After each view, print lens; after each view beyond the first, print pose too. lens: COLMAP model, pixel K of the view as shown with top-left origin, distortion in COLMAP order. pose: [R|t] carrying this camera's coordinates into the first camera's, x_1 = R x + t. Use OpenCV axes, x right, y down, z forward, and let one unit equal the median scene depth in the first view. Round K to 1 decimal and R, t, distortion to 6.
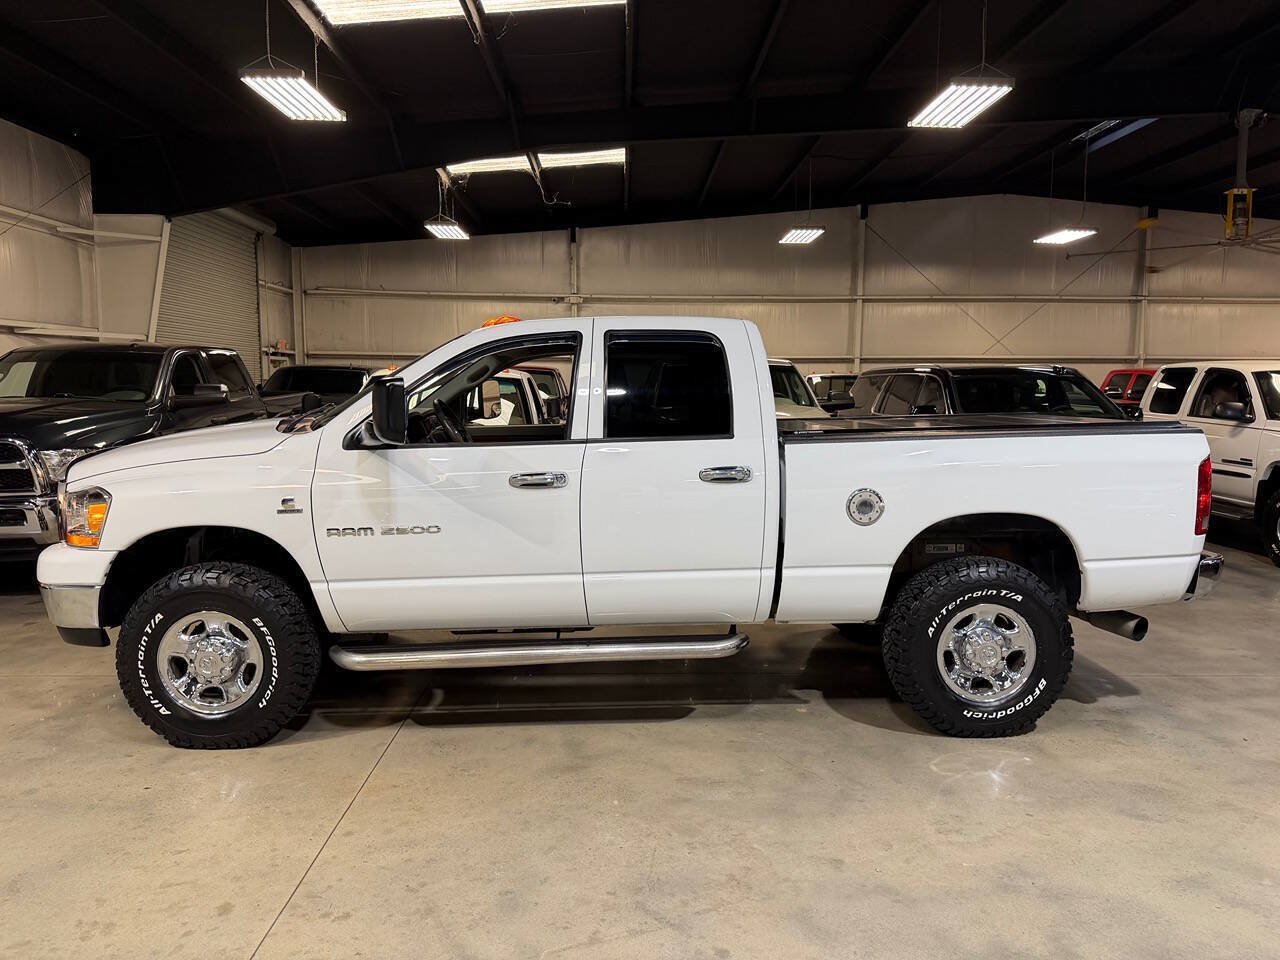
lens RADIAL K [[913.3, 0, 642.3], [0, 913.3, 487.7], [0, 0, 1]] dist [0.036933, -0.049255]
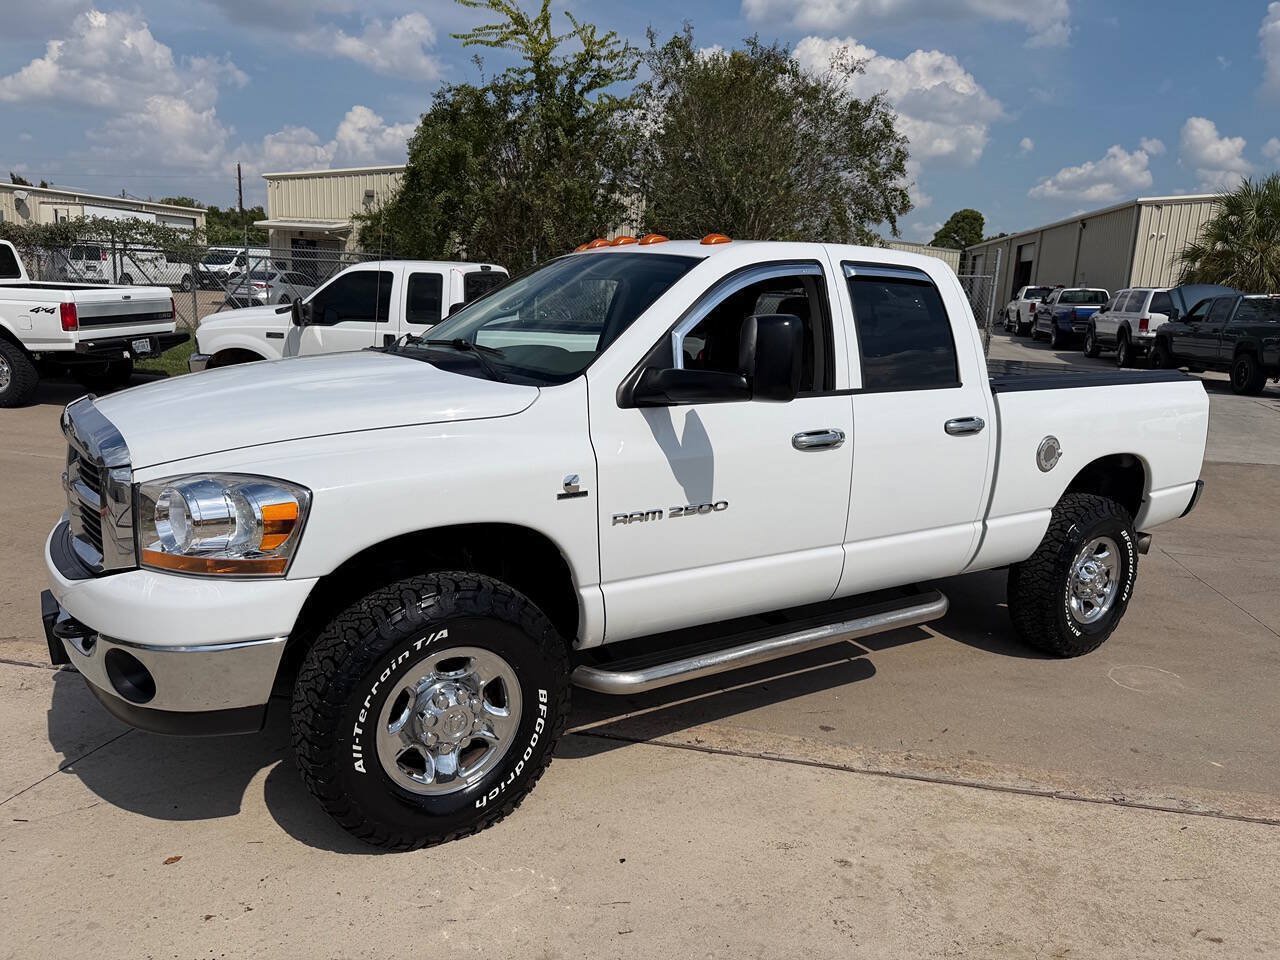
lens RADIAL K [[913.3, 0, 640.7], [0, 913.3, 487.2], [0, 0, 1]] dist [0.036933, -0.049255]
pose [[0.855429, -0.061667, 0.514235, -0.670828], [0.017819, 0.995803, 0.089774, -0.041357], [-0.517613, -0.067633, 0.852938, 0.346667]]
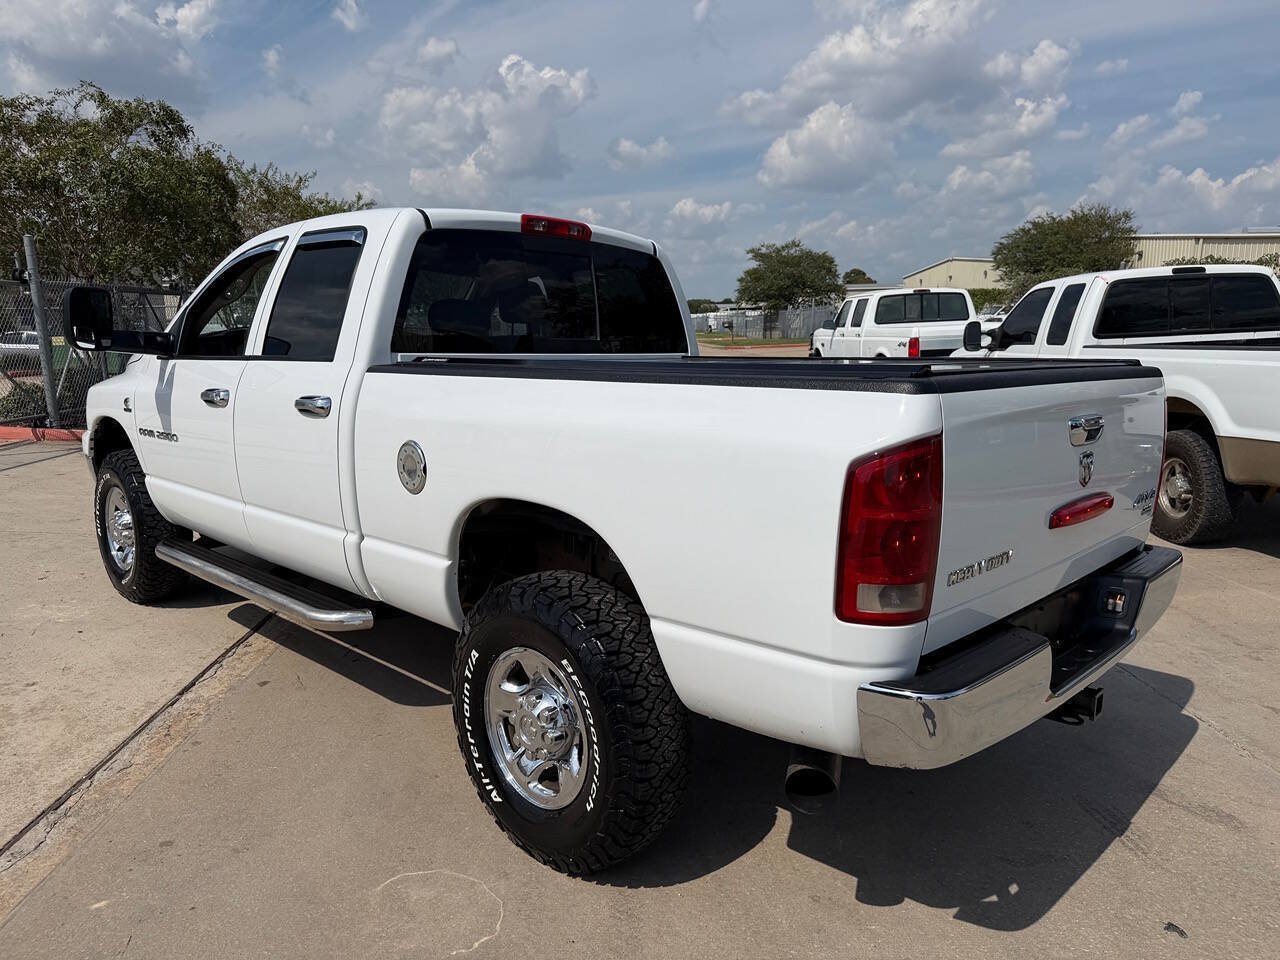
lens RADIAL K [[913.3, 0, 620.4], [0, 913.3, 484.0], [0, 0, 1]] dist [0.036933, -0.049255]
pose [[0.676495, 0.130098, -0.724865, 0.850084], [-0.098647, 0.991410, 0.085873, -0.040603], [0.729811, 0.013413, 0.683518, 0.627863]]
